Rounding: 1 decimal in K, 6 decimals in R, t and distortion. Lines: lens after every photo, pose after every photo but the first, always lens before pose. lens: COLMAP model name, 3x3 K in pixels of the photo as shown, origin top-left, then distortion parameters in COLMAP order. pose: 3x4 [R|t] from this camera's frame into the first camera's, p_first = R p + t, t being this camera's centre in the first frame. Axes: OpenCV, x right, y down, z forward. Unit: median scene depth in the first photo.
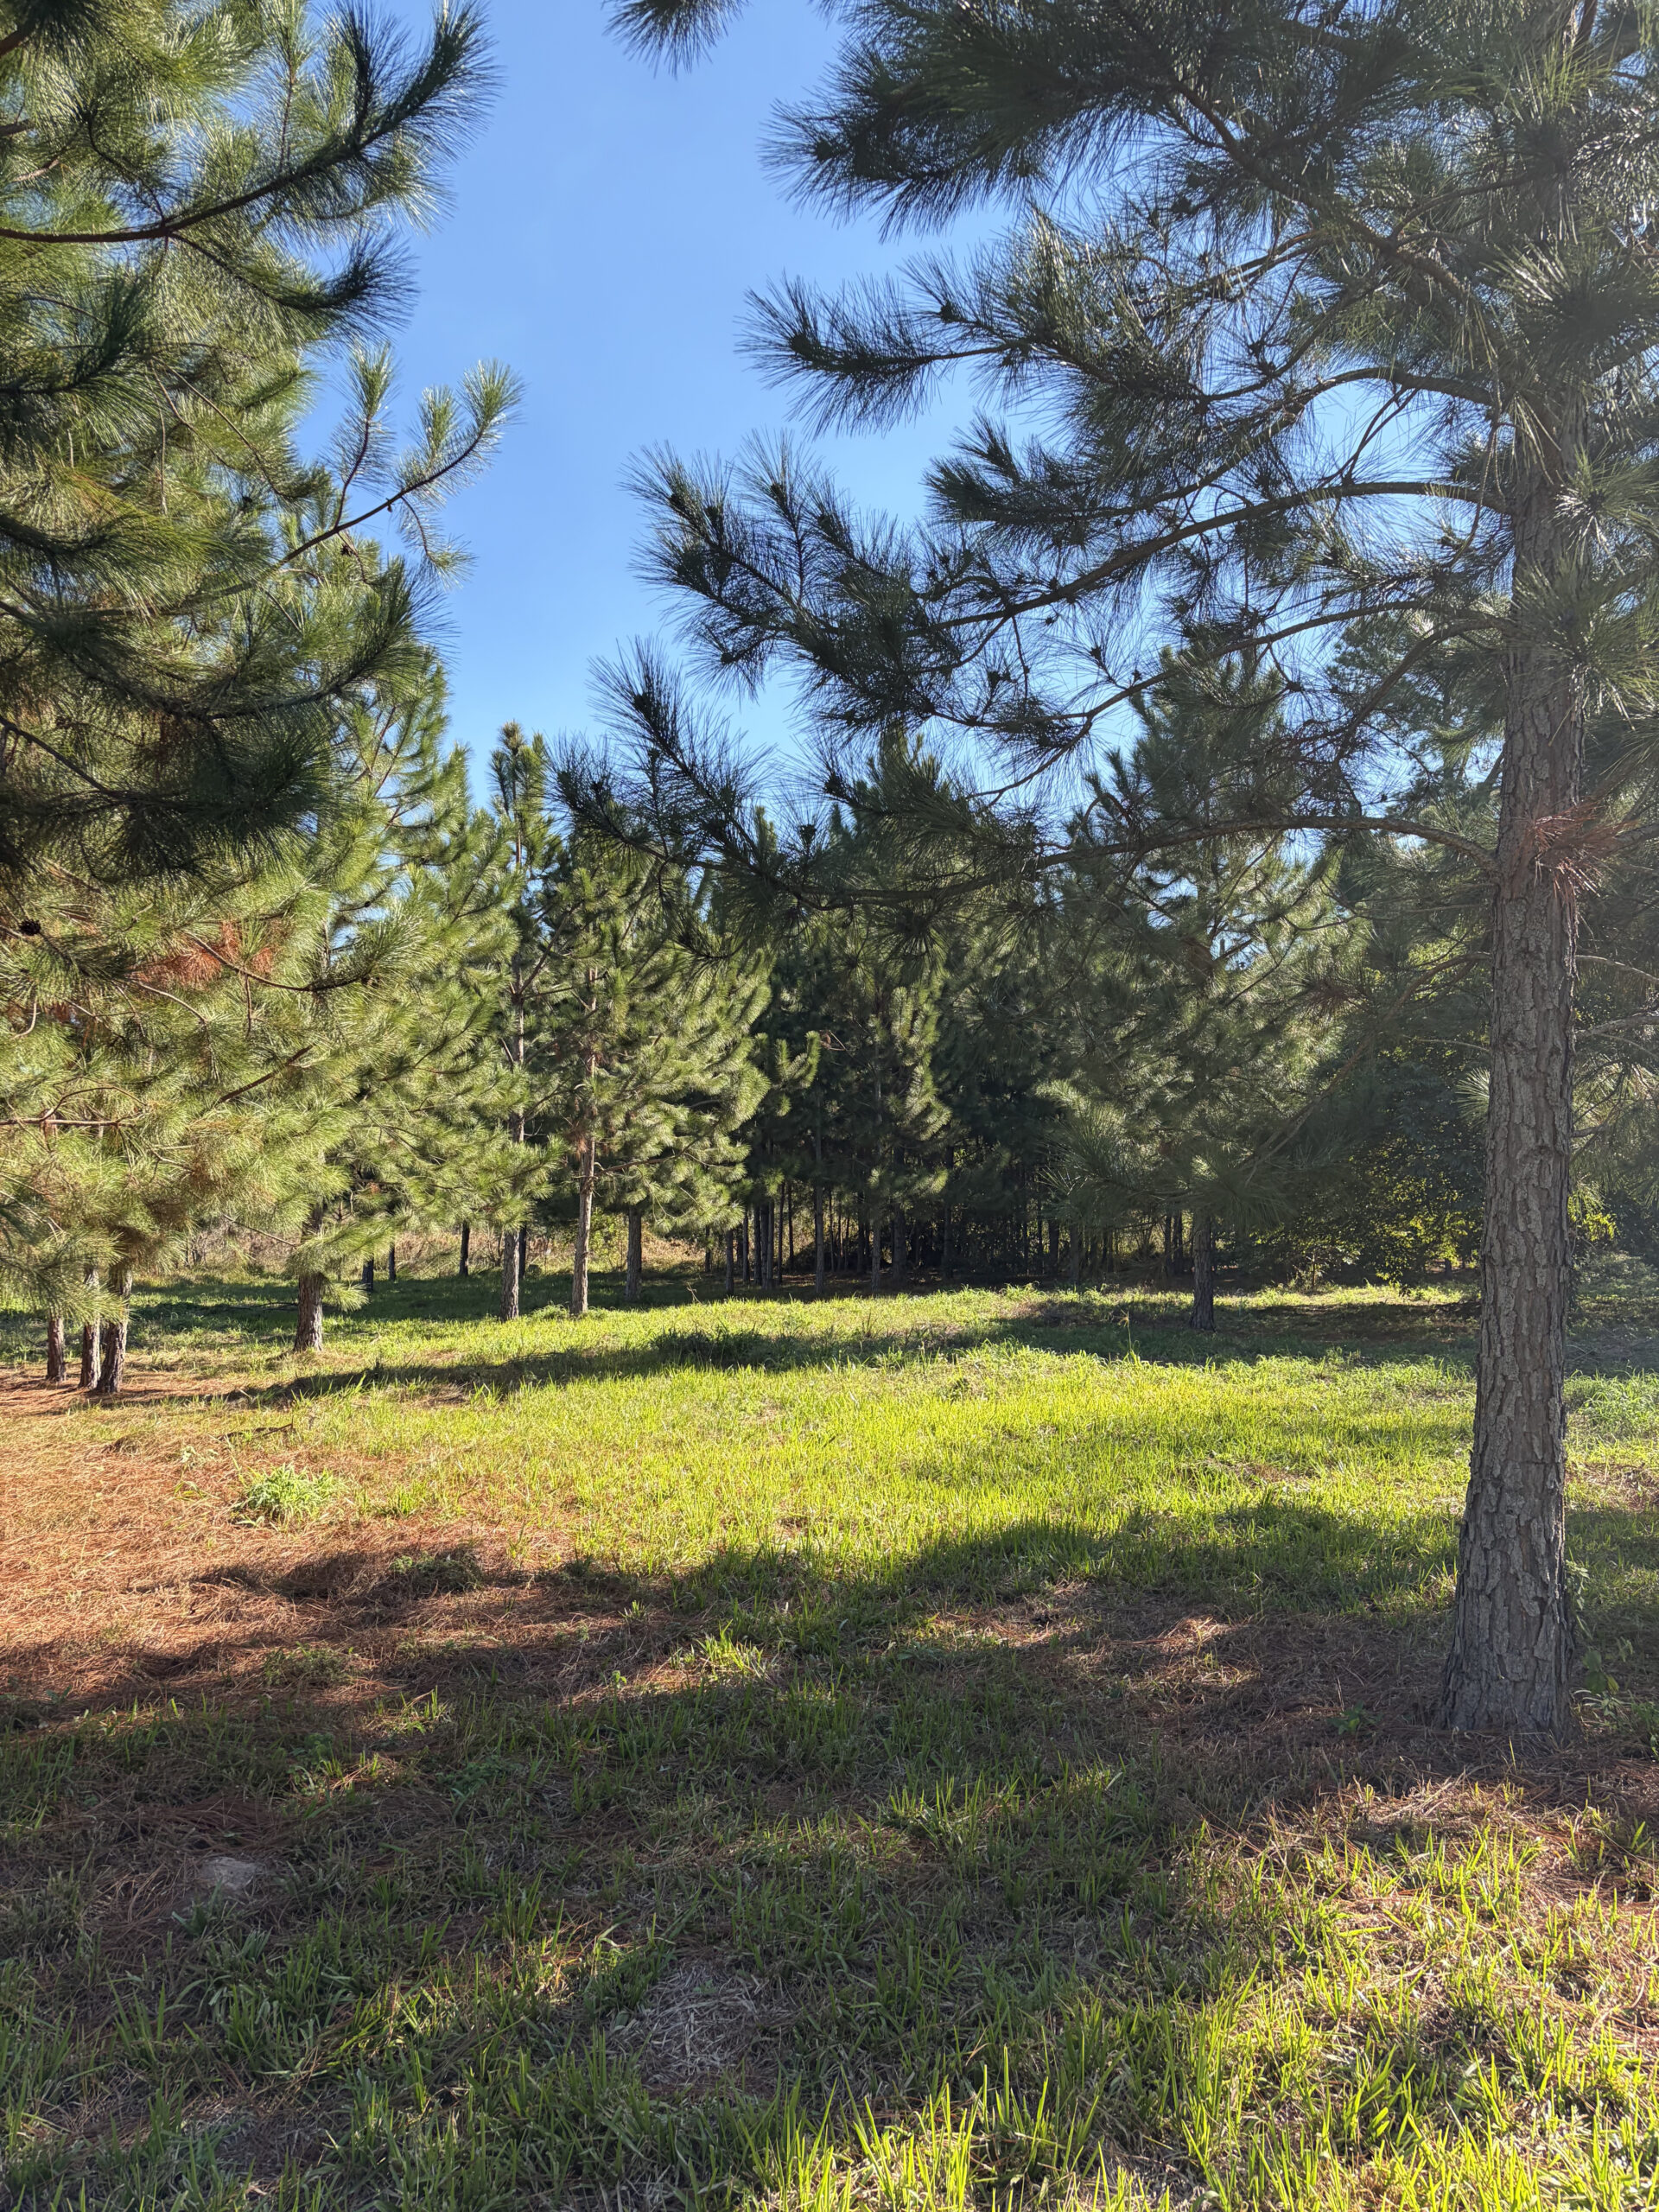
lens RADIAL K [[1663.8, 0, 832.7], [0, 1663.8, 1101.7], [0, 0, 1]] dist [0.066929, -0.074594]
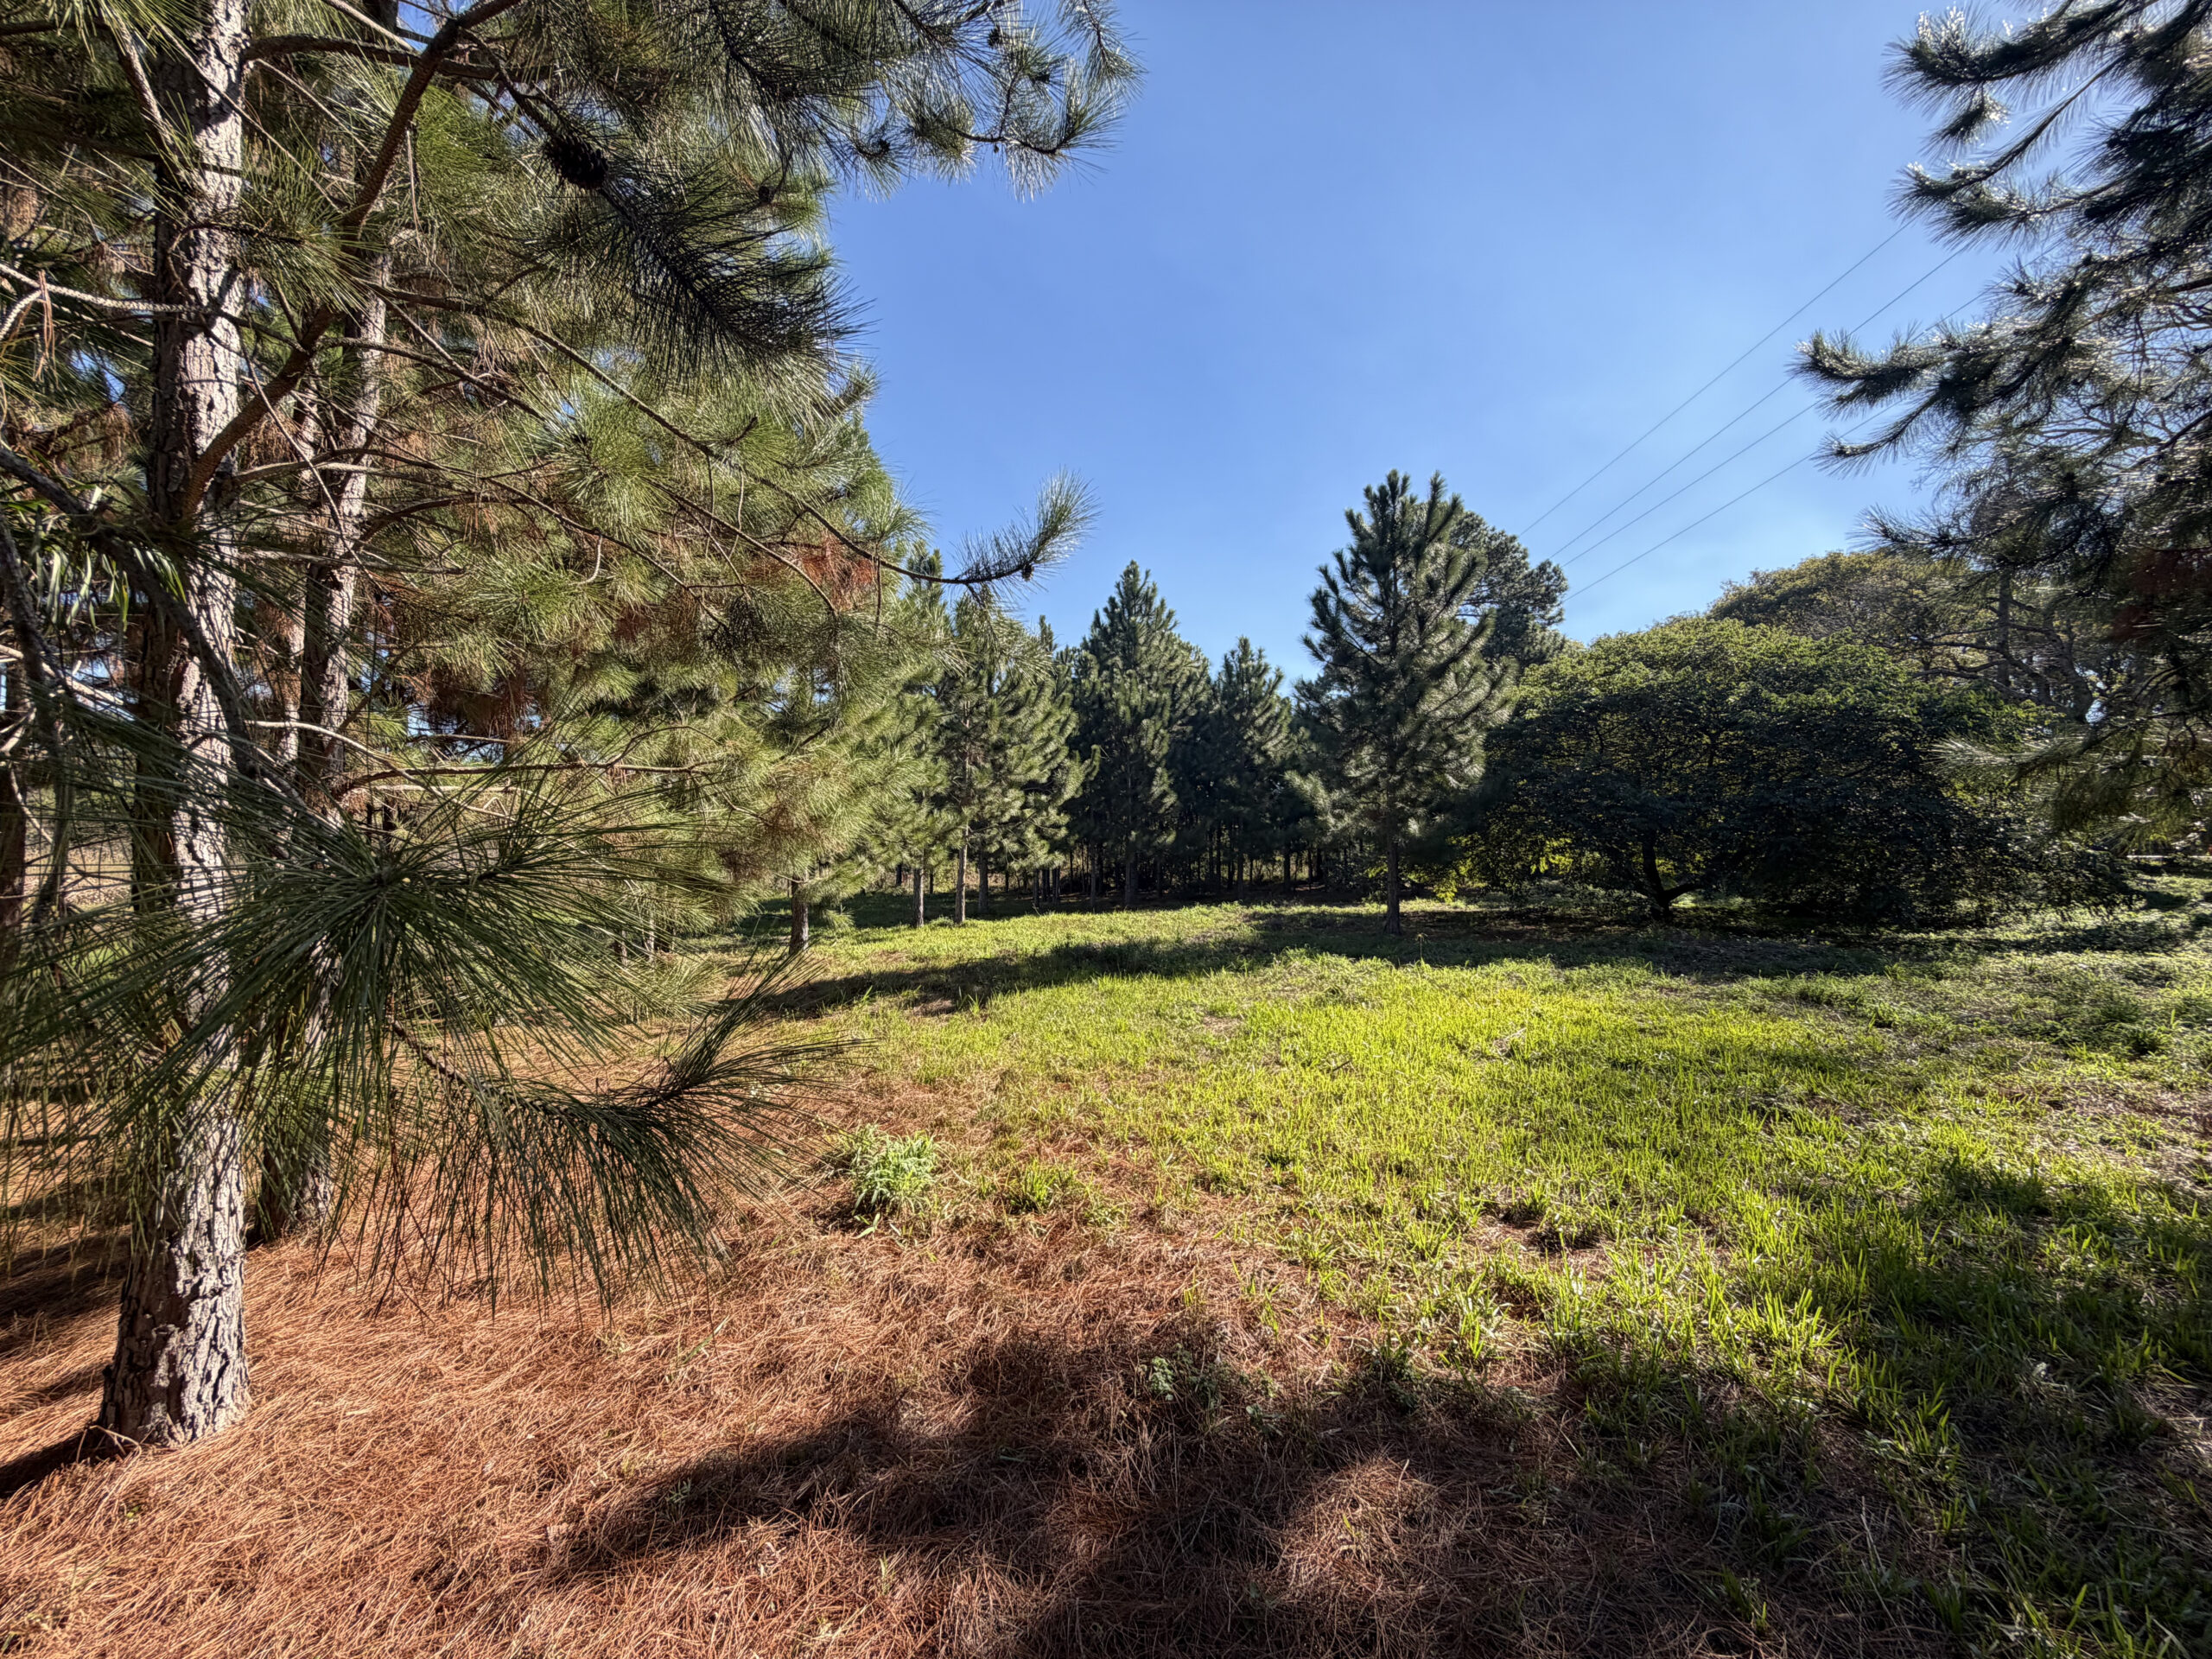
lens RADIAL K [[880.8, 0, 1100.7], [0, 880.8, 825.8], [0, 0, 1]] dist [-0.000713, 0.000371]
pose [[0.997405, 0.000169, 0.071995, -0.083175], [-0.002467, 0.999490, 0.031837, 0.010231], [-0.071953, -0.031932, 0.996897, 0.175435]]
